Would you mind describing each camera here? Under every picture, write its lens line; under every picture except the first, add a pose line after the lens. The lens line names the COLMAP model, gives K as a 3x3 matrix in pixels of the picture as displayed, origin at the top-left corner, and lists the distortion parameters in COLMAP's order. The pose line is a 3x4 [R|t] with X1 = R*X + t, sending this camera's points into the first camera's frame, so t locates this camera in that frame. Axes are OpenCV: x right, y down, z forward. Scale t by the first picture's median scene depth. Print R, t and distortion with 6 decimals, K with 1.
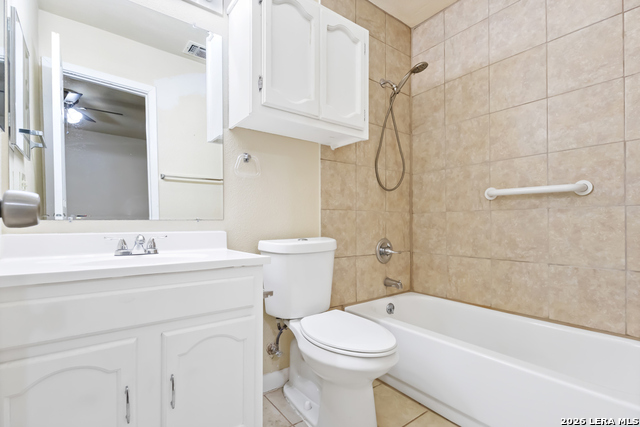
lens RADIAL K [[297.5, 0, 319.3], [0, 297.5, 216.8], [0, 0, 1]] dist [-0.002121, 0.001374]
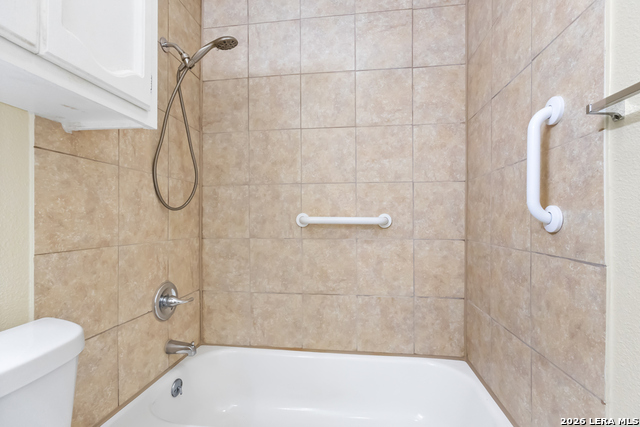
lens RADIAL K [[297.5, 0, 324.7], [0, 297.5, 218.4], [0, 0, 1]] dist [-0.002121, 0.001374]
pose [[0.691779, 0.004030, 0.722098, -0.016441], [-0.011039, 0.999927, 0.004995, -0.087694], [-0.722024, -0.011427, 0.691773, 0.340678]]
